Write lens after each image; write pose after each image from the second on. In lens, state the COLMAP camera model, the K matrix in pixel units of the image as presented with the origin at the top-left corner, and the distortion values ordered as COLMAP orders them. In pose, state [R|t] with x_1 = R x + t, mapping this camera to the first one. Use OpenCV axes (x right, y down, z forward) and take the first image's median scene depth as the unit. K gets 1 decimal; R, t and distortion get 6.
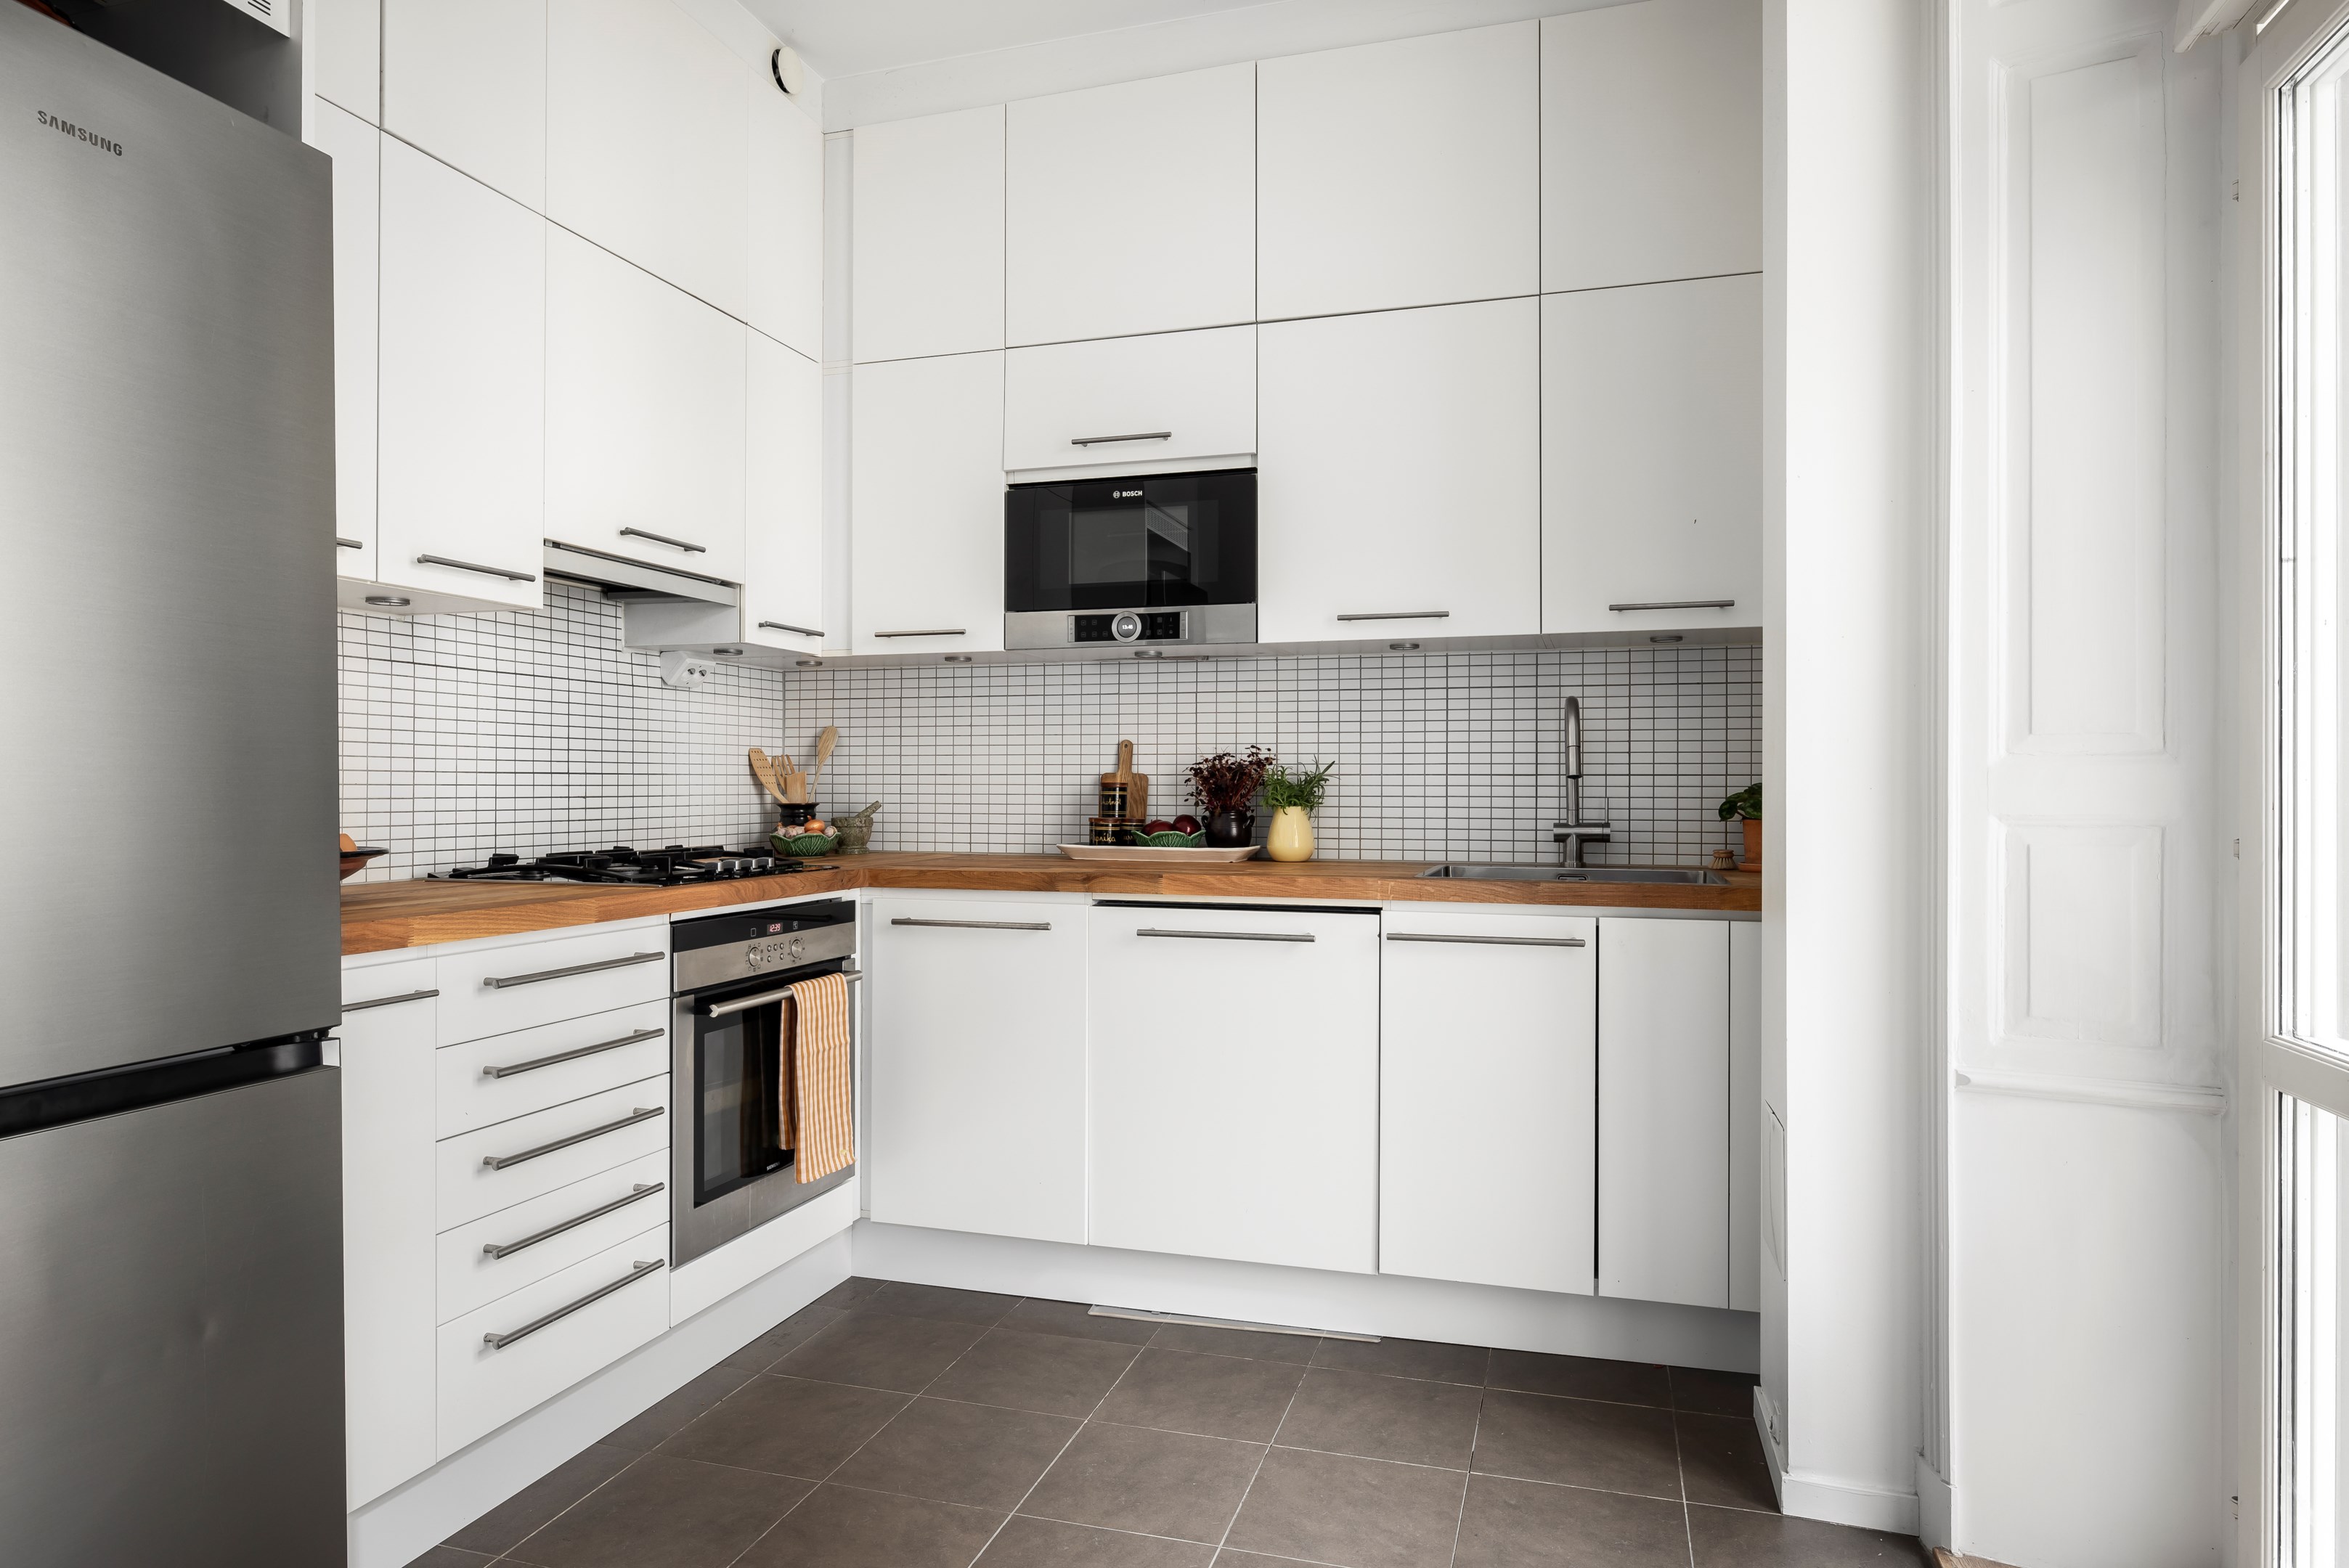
lens RADIAL K [[1398.3, 0, 1173.7], [0, 1398.3, 784.0], [0, 0, 1]] dist [-0.000543, 0.000676]
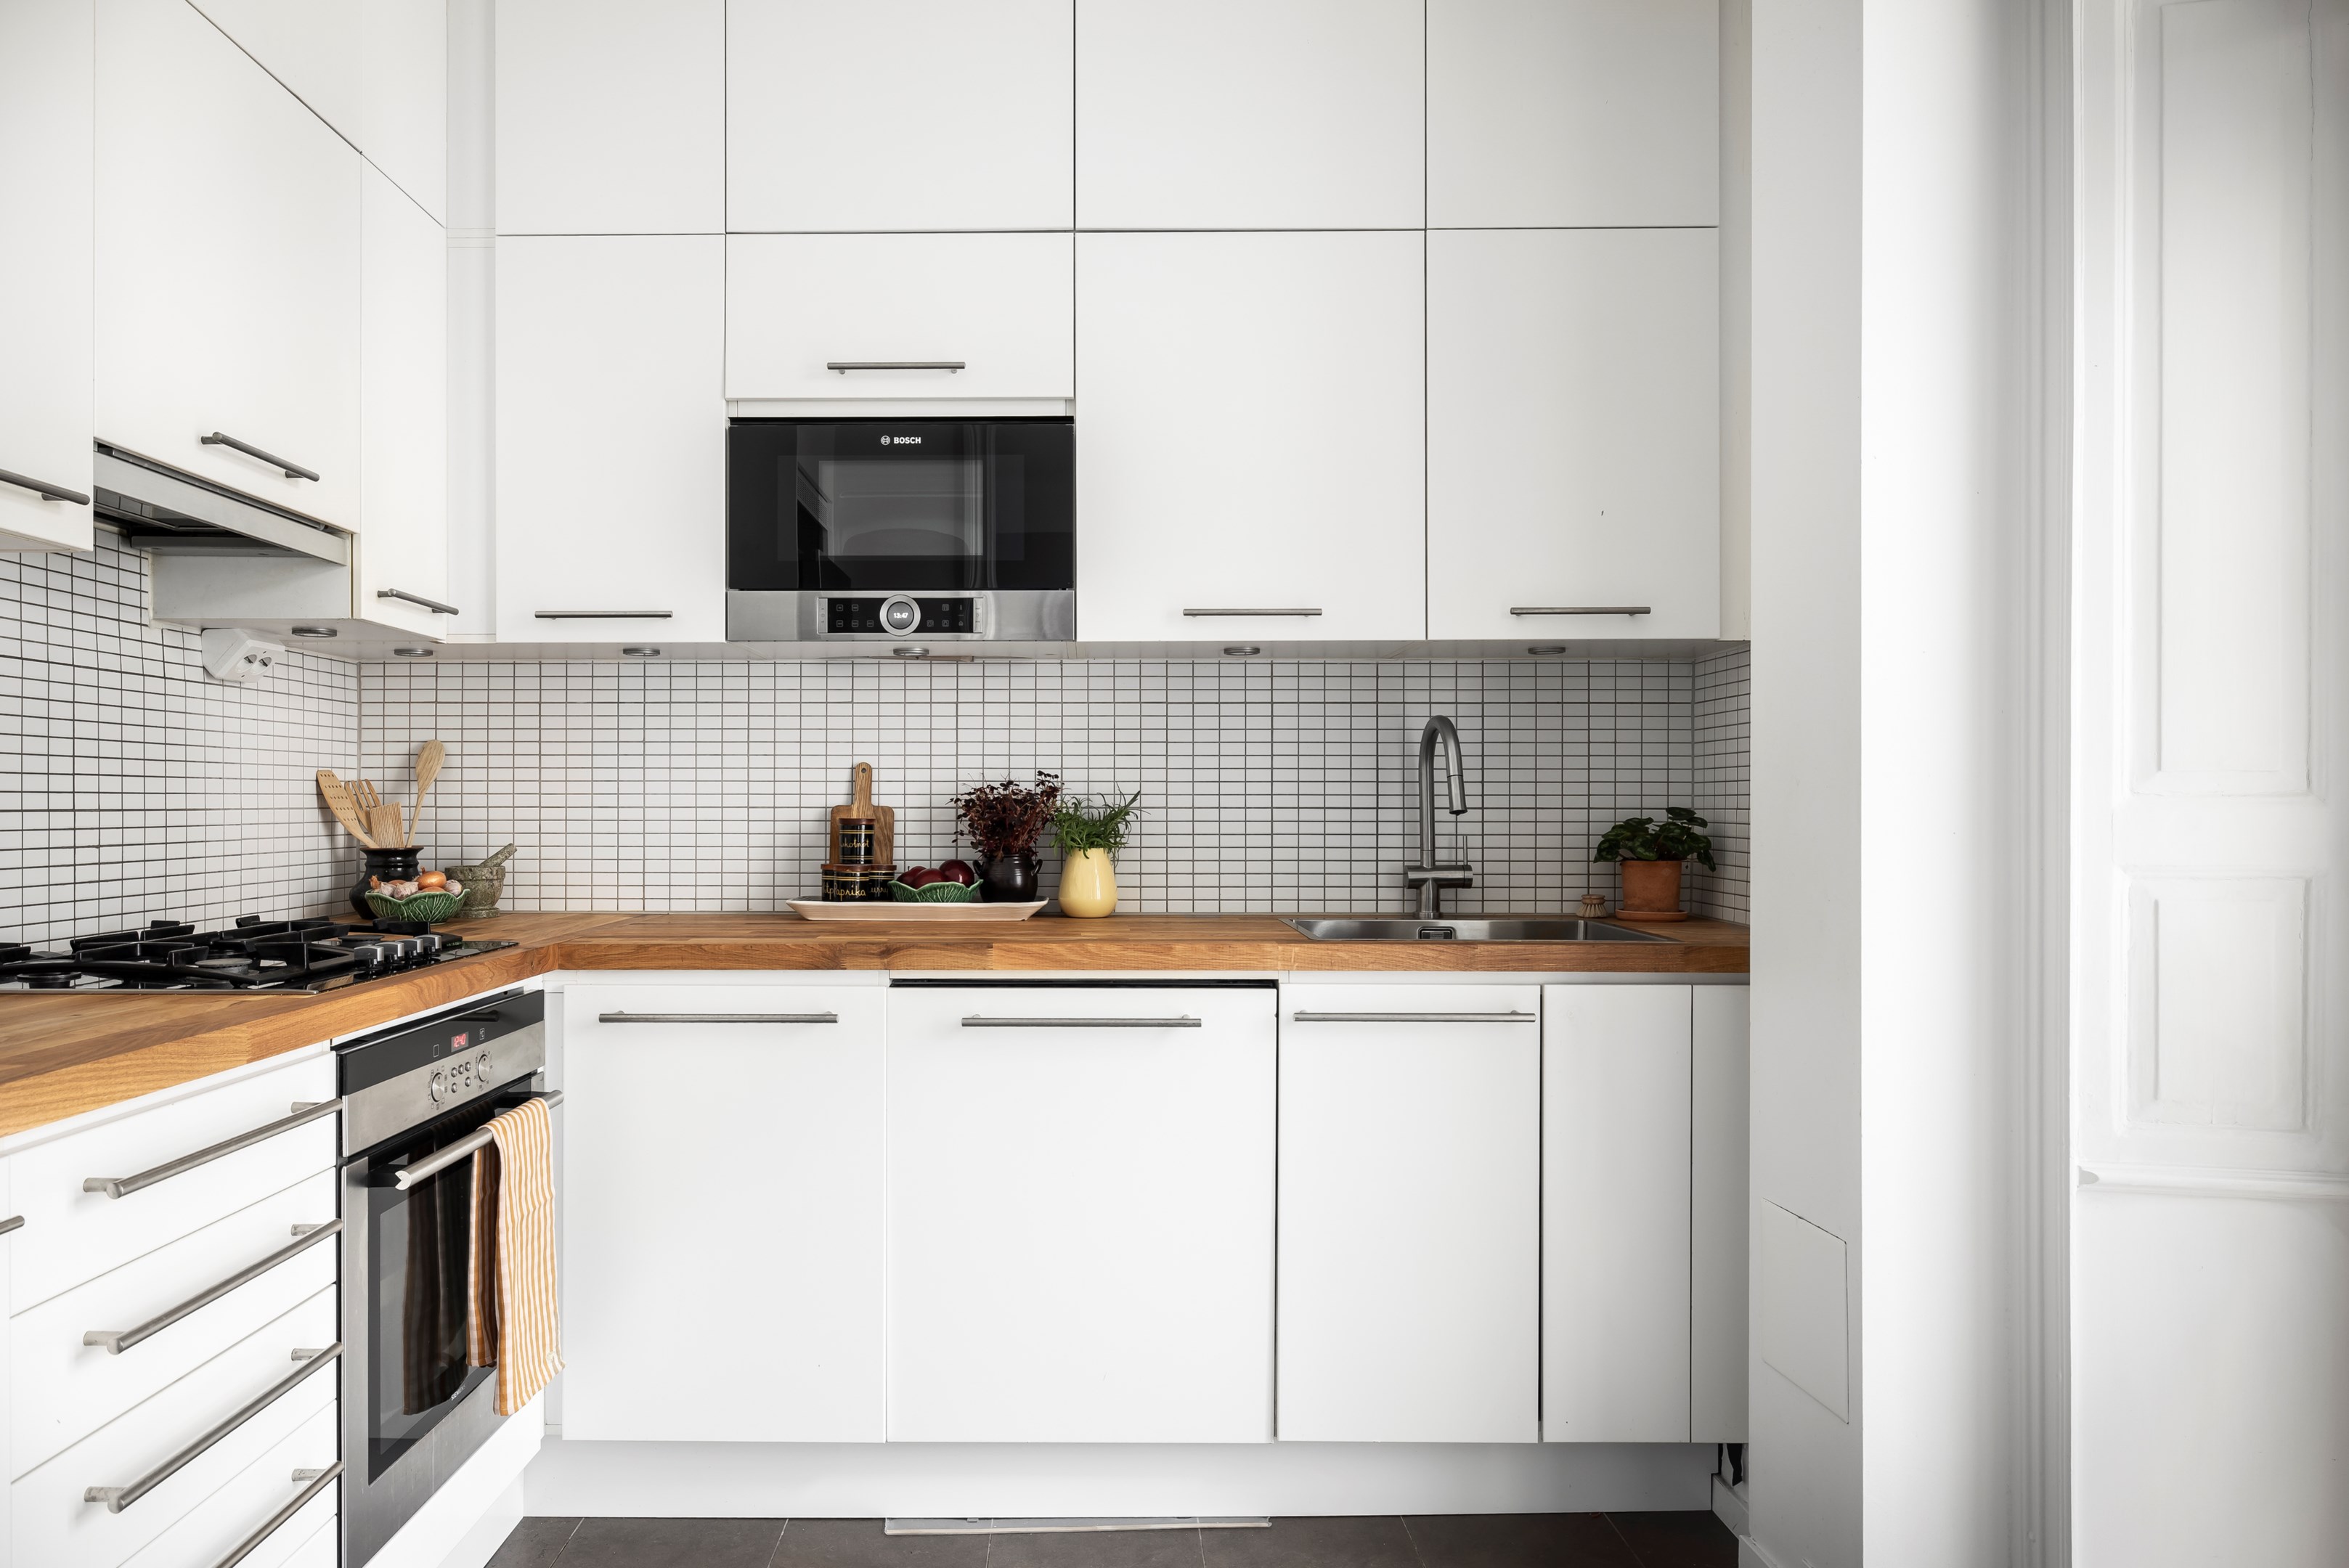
lens RADIAL K [[1571.8, 0, 1173.6], [0, 1571.8, 816.5], [0, 0, 1]] dist [0.001862, -0.001049]
pose [[0.958904, -0.002670, 0.283717, -0.128293], [0.001007, 0.999981, 0.006008, -0.007441], [-0.283728, -0.005476, 0.958889, 0.131182]]
